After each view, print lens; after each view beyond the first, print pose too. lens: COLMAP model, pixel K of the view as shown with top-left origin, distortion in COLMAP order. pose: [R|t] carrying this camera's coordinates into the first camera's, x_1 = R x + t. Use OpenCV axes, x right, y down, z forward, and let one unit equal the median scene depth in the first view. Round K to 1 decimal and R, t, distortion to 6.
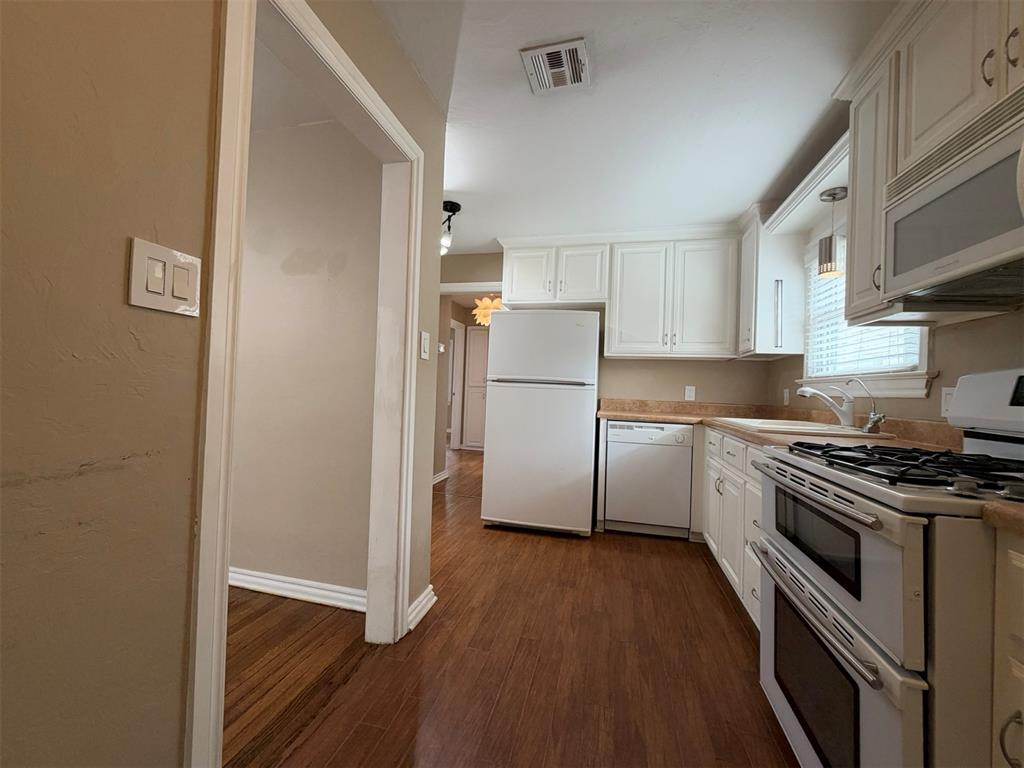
lens RADIAL K [[405.7, 0, 513.7], [0, 405.7, 382.2], [0, 0, 1]] dist [-0.000016, 0.000140]
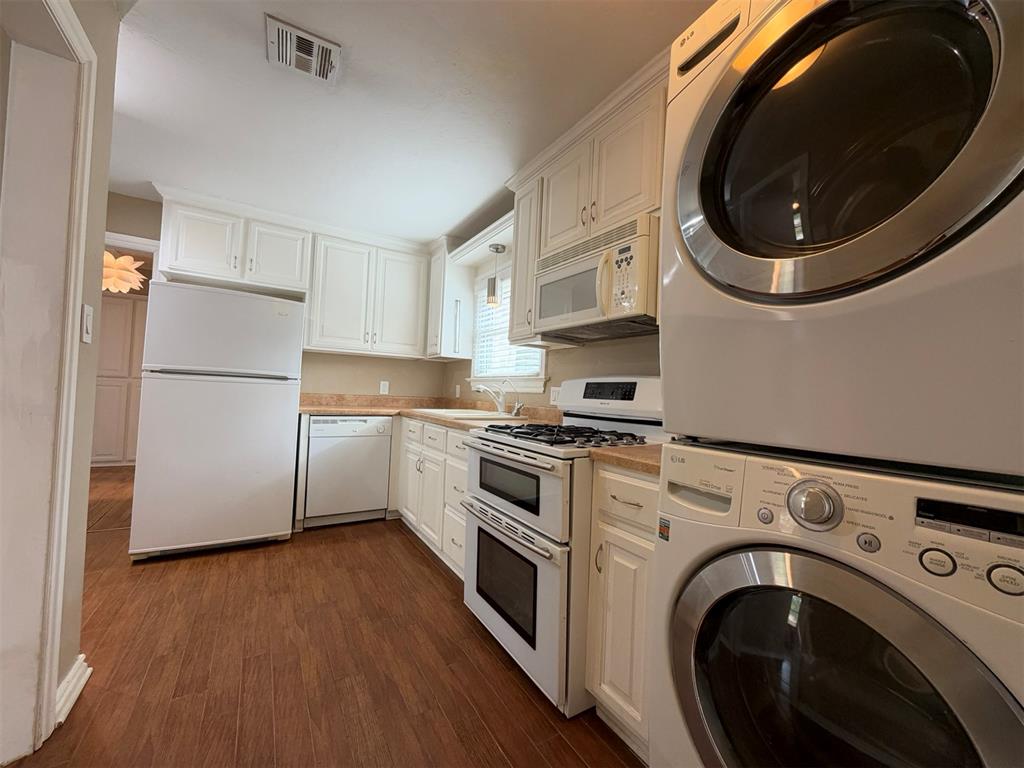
lens RADIAL K [[405.7, 0, 513.7], [0, 405.7, 382.2], [0, 0, 1]] dist [-0.000016, 0.000140]
pose [[0.700751, 0.013039, 0.713286, -0.167128], [-0.028131, 0.999560, 0.009364, -0.012657], [-0.712851, -0.026627, 0.700810, -0.039213]]
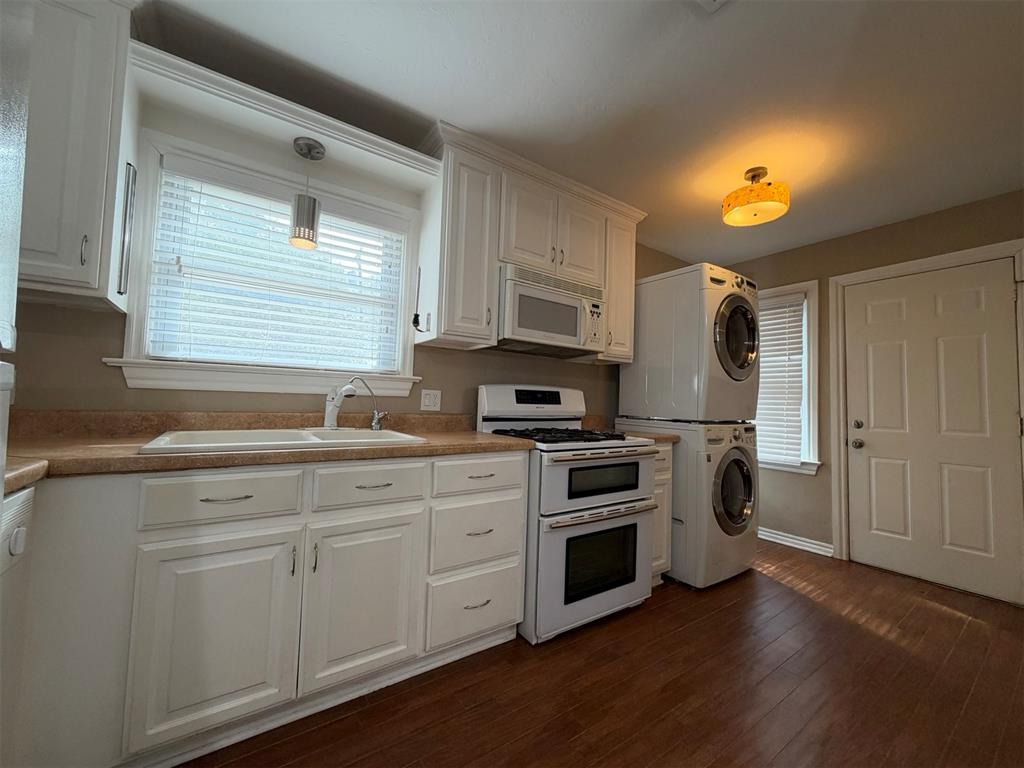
lens RADIAL K [[405.7, 0, 513.7], [0, 405.7, 382.2], [0, 0, 1]] dist [-0.000016, 0.000140]
pose [[-0.749510, -0.027564, 0.661419, -0.077017], [-0.068101, 0.997042, -0.035620, 0.011151], [-0.658480, -0.071741, -0.749171, 1.297206]]
